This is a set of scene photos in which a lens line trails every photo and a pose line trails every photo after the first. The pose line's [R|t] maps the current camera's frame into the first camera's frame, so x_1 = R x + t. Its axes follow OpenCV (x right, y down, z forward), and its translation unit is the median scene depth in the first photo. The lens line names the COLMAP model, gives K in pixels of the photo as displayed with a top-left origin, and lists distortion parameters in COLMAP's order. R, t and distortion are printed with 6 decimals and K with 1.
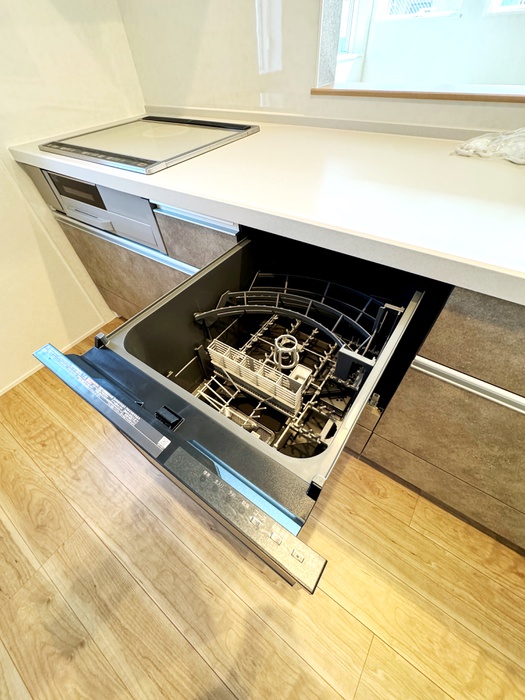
lens RADIAL K [[279.1, 0, 262.4], [0, 279.1, 349.4], [0, 0, 1]] dist [-0.001420, 0.000513]
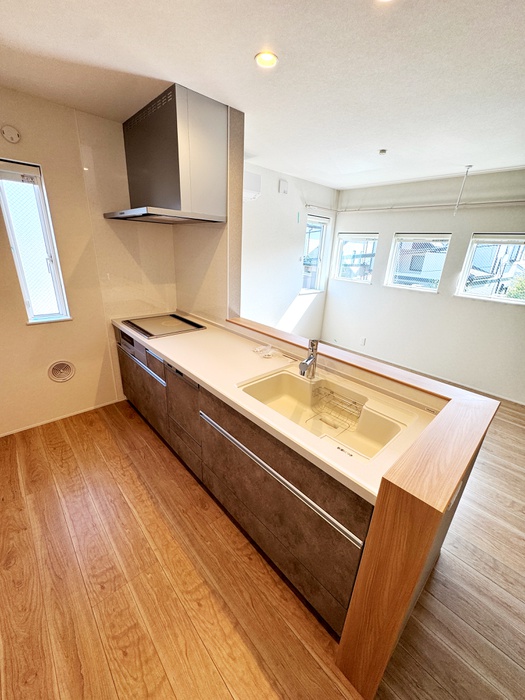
lens RADIAL K [[279.1, 0, 260.7], [0, 279.1, 349.6], [0, 0, 1]] dist [-0.001420, 0.000513]
pose [[0.972765, 0.160896, -0.166855, 0.952401], [-0.221181, 0.859636, -0.460548, 0.412050], [0.069334, 0.484910, 0.871811, -1.067017]]
